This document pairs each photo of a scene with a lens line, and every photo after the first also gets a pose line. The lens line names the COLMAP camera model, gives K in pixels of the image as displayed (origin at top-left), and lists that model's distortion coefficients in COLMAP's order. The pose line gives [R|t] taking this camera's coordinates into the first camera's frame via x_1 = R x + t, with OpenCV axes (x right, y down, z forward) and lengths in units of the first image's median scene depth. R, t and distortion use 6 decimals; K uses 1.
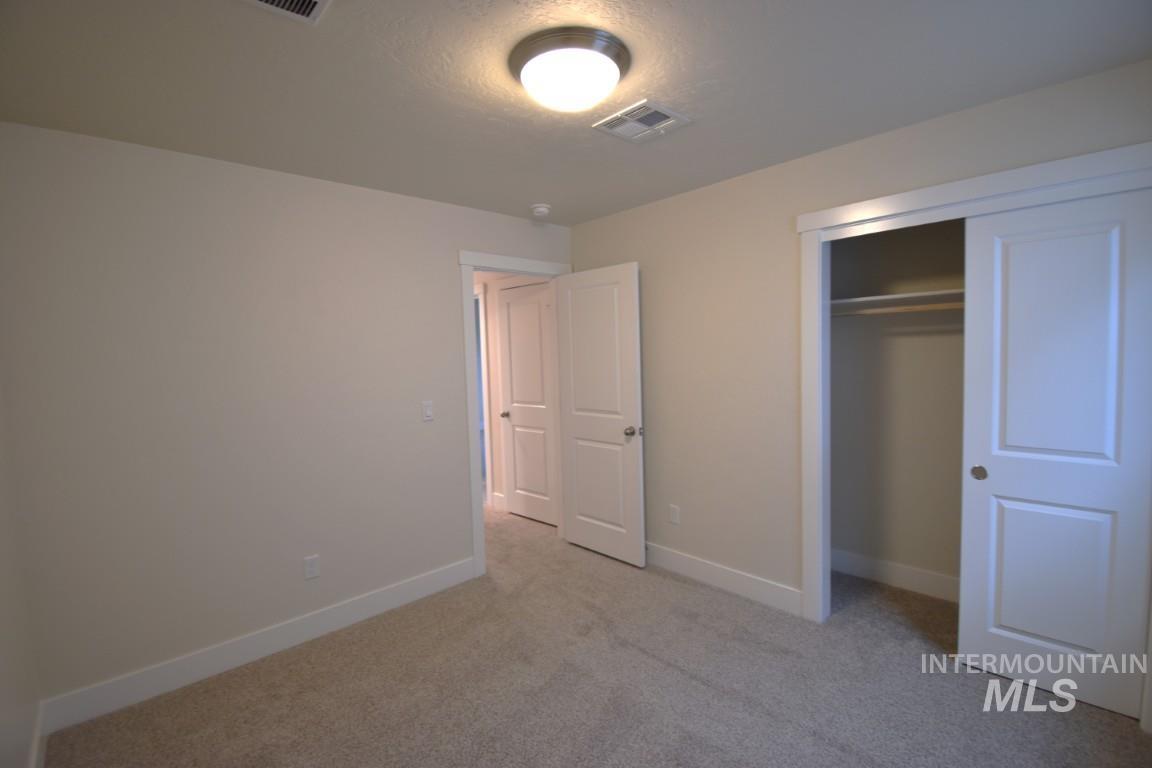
lens RADIAL K [[511.3, 0, 581.4], [0, 511.3, 381.3], [0, 0, 1]] dist [0.002285, -0.007535]
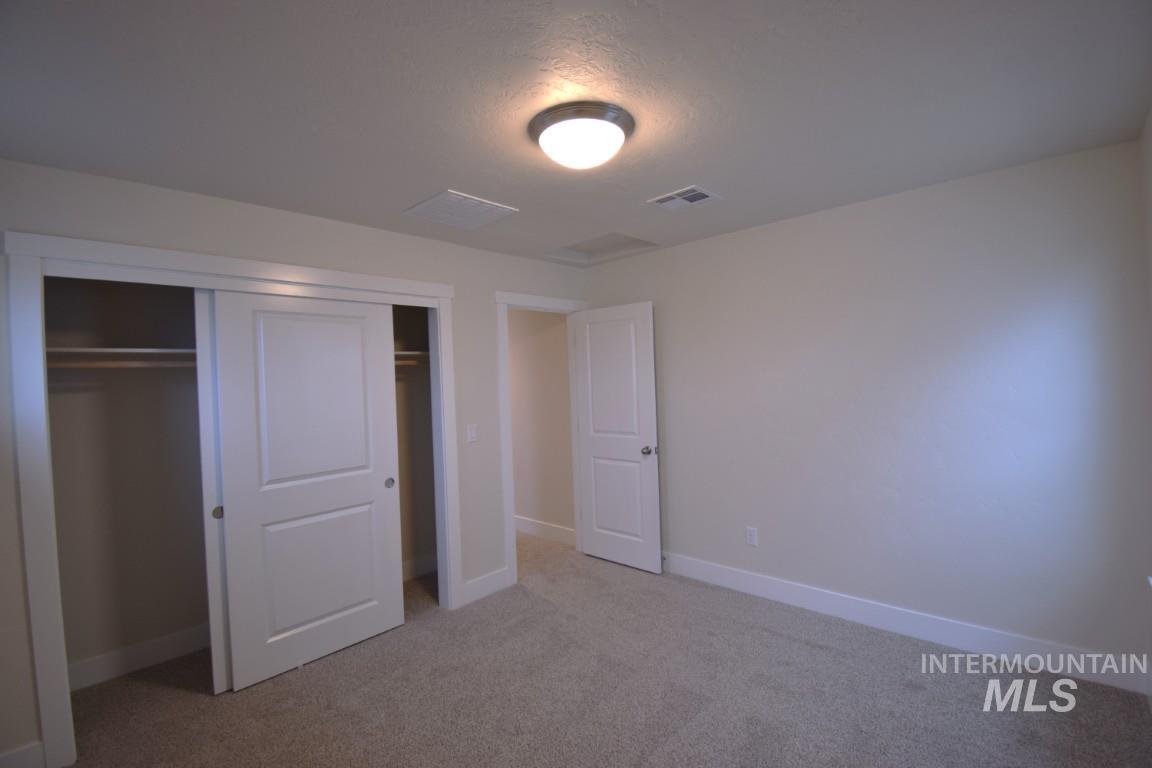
lens RADIAL K [[511.3, 0, 565.9], [0, 511.3, 376.3], [0, 0, 1]] dist [0.002285, -0.007535]
pose [[0.999061, -0.003682, 0.043176, -0.127201], [0.006547, 0.997772, -0.066395, 0.008626], [-0.042836, 0.066615, 0.996859, -0.122988]]
